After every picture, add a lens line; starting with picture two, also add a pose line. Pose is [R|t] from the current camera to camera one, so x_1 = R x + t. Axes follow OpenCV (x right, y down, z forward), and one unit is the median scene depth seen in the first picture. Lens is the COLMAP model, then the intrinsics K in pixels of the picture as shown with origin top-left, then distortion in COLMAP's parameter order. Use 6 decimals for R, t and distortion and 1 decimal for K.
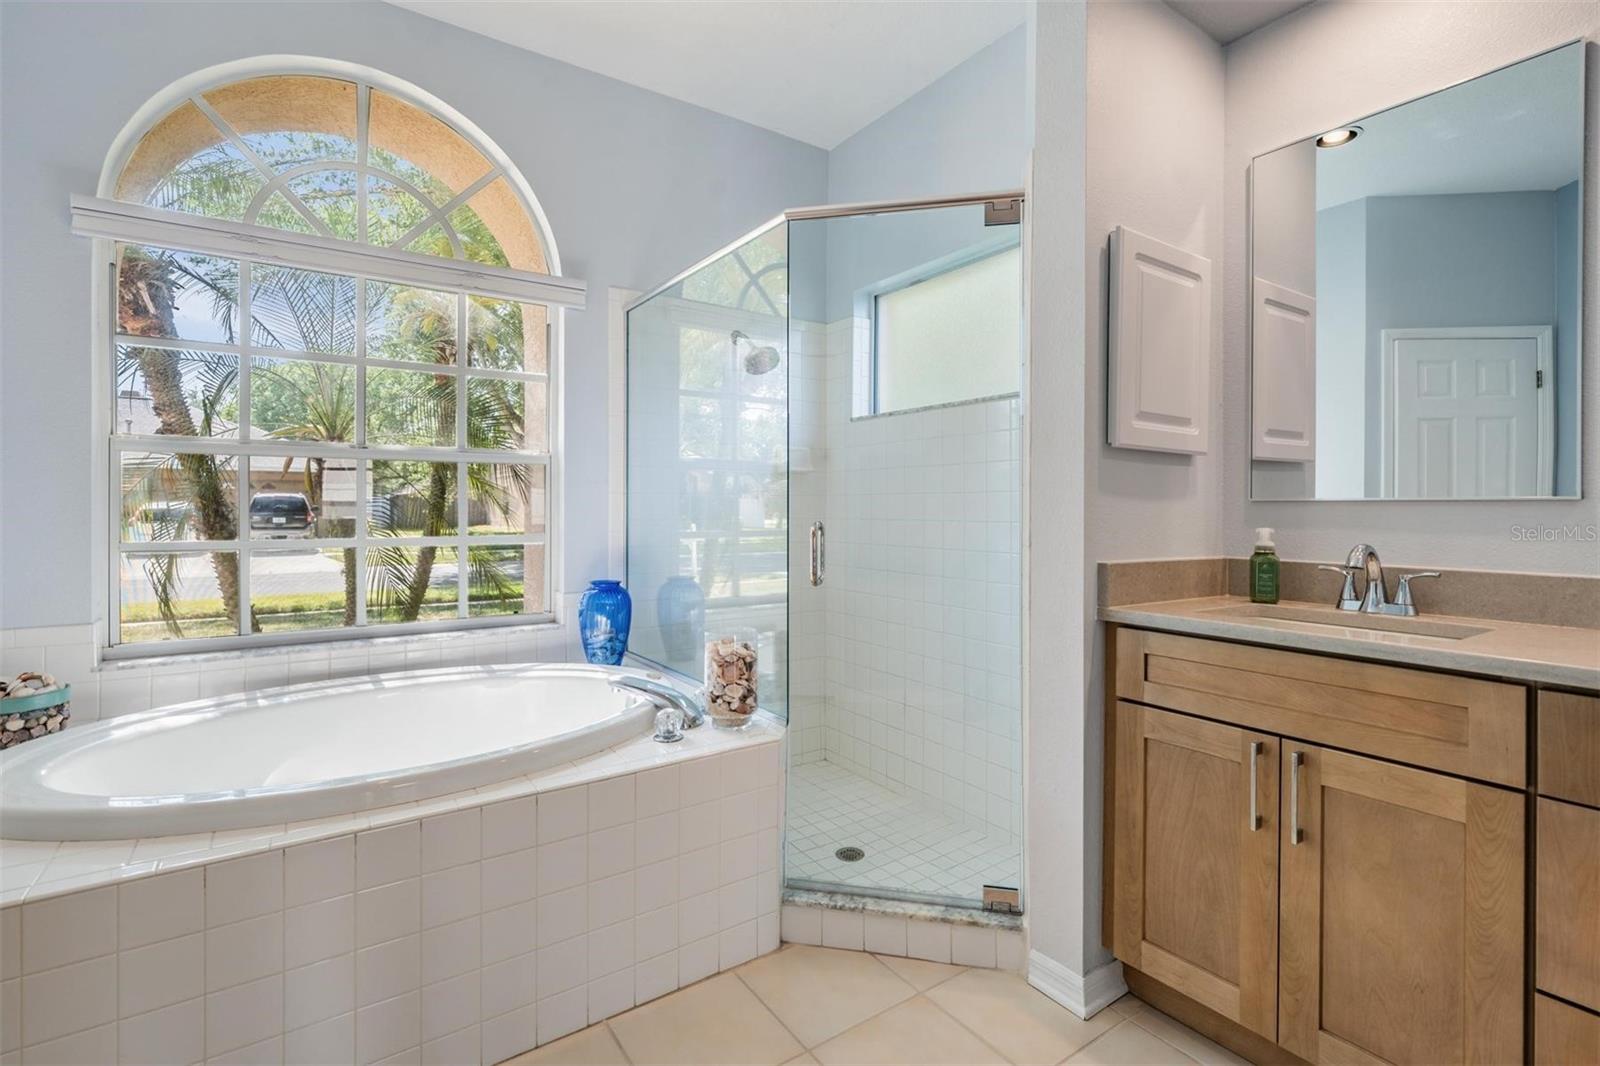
lens RADIAL K [[734.1, 0, 793.8], [0, 734.1, 523.1], [0, 0, 1]] dist [-0.001234, -0.000114]
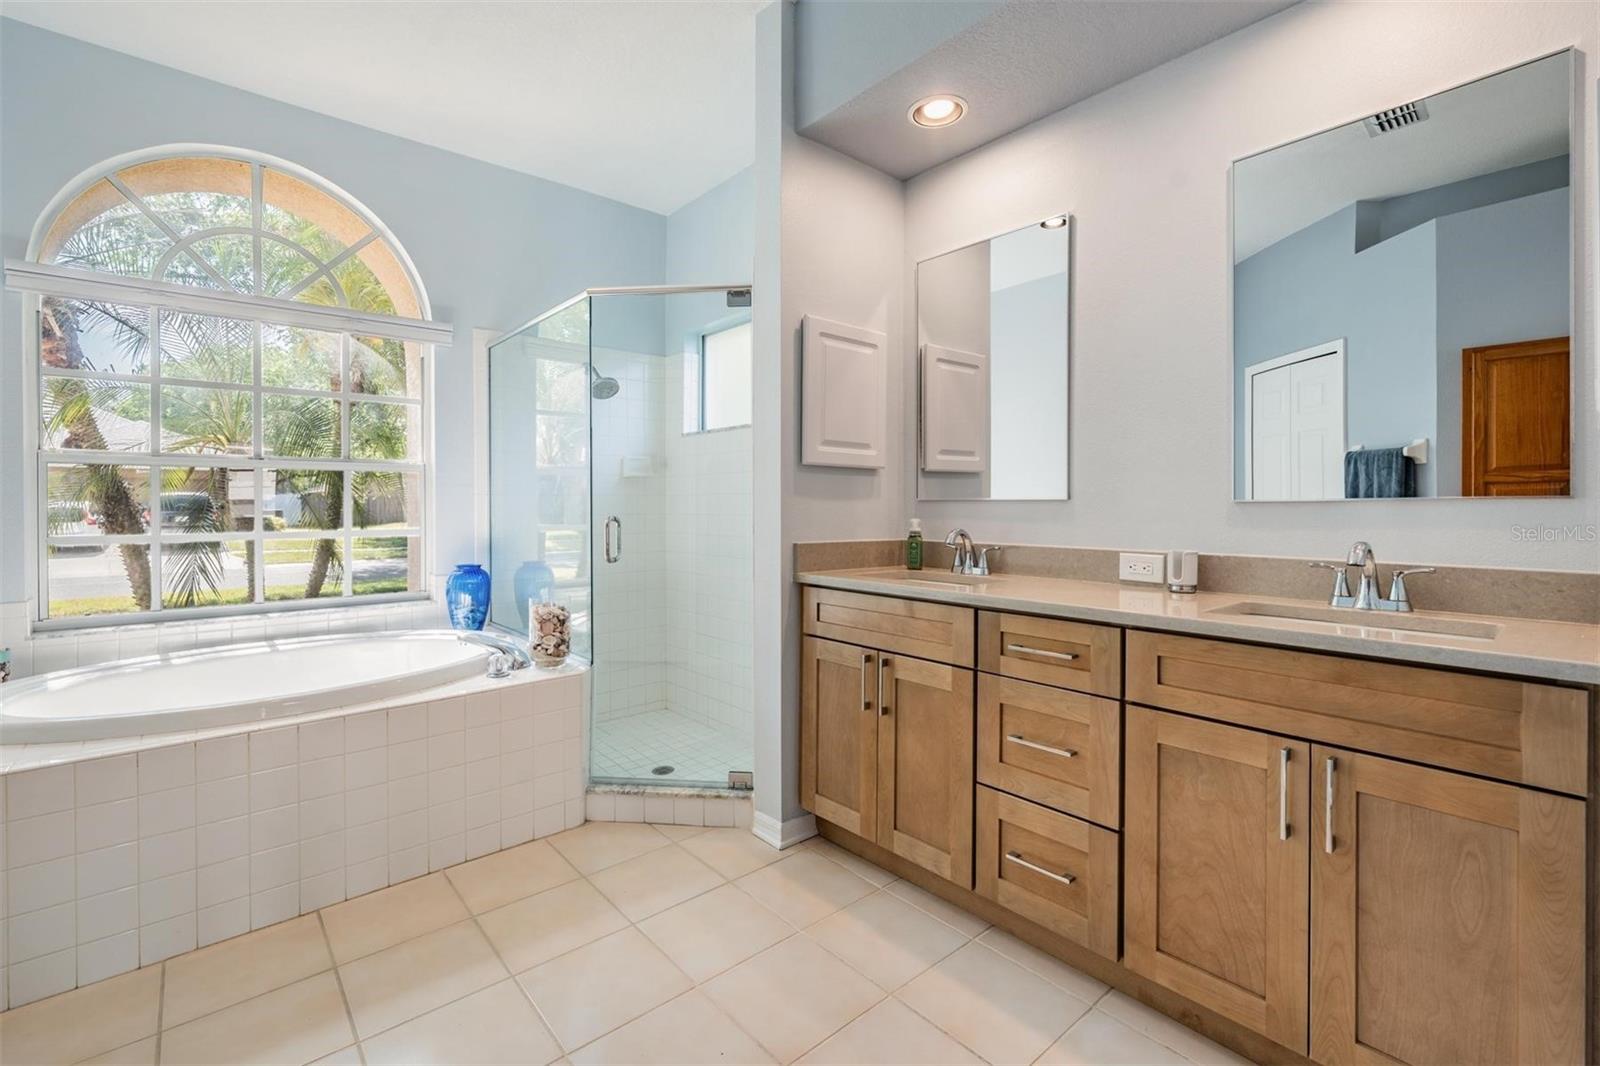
lens RADIAL K [[694.2, 0, 789.0], [0, 694.2, 520.5], [0, 0, 1]] dist [-0.000180, -0.000137]
pose [[0.994120, -0.006977, 0.108056, 0.226386], [0.006675, 0.999973, 0.003153, 0.003761], [-0.108075, -0.002414, 0.994140, -0.339491]]
